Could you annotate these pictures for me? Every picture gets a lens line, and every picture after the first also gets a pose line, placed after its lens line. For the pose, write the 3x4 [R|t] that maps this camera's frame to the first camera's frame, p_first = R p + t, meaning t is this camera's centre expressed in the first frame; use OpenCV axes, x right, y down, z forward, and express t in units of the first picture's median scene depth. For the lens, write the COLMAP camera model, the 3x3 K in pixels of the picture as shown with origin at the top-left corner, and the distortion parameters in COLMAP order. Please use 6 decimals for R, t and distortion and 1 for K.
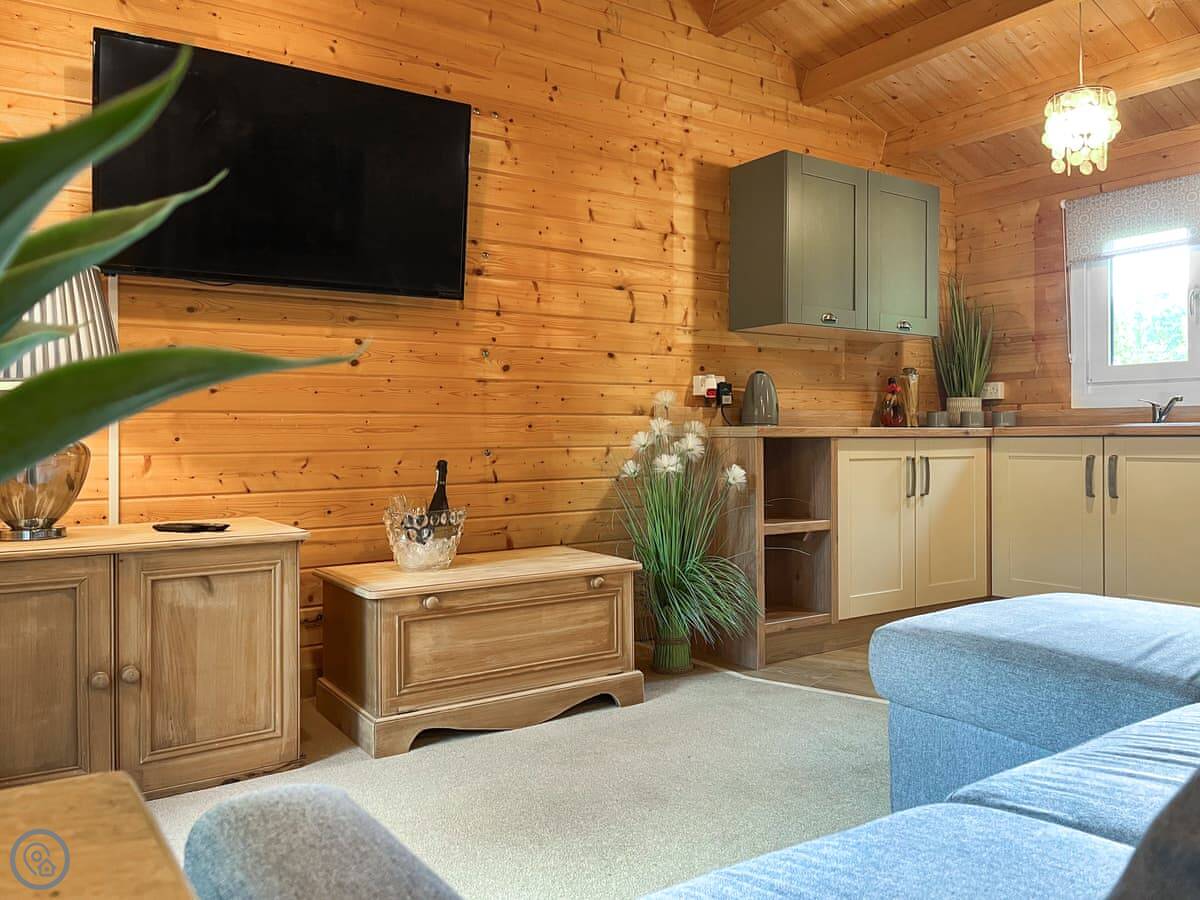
lens RADIAL K [[951.9, 0, 607.7], [0, 951.9, 438.2], [0, 0, 1]] dist [0.070205, -0.091549]
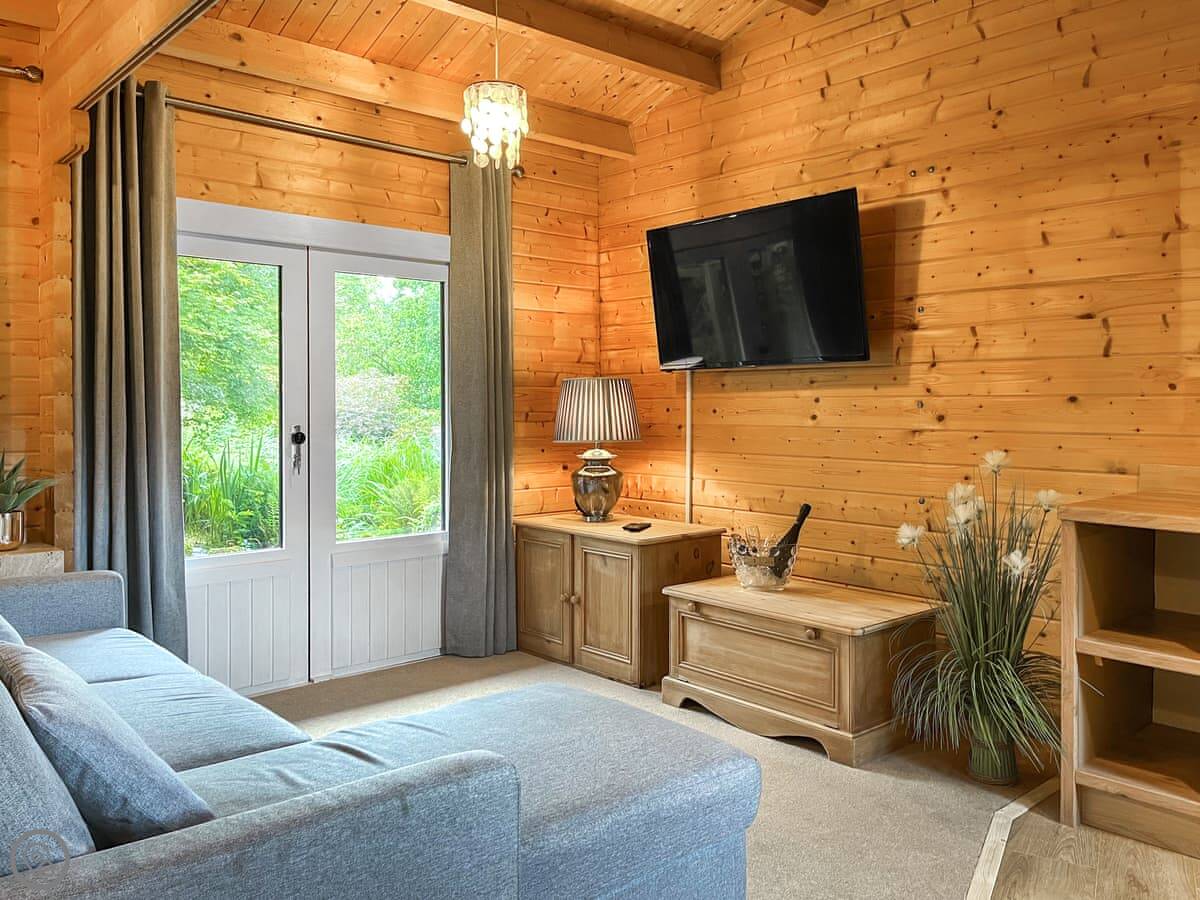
lens RADIAL K [[956.6, 0, 601.0], [0, 956.6, 420.2], [0, 0, 1]] dist [0.068574, -0.091750]
pose [[0.105083, 0.022411, -0.994211, 0.790379], [-0.006236, 0.999741, 0.021876, -0.084229], [0.994444, 0.003901, 0.105195, 0.497759]]
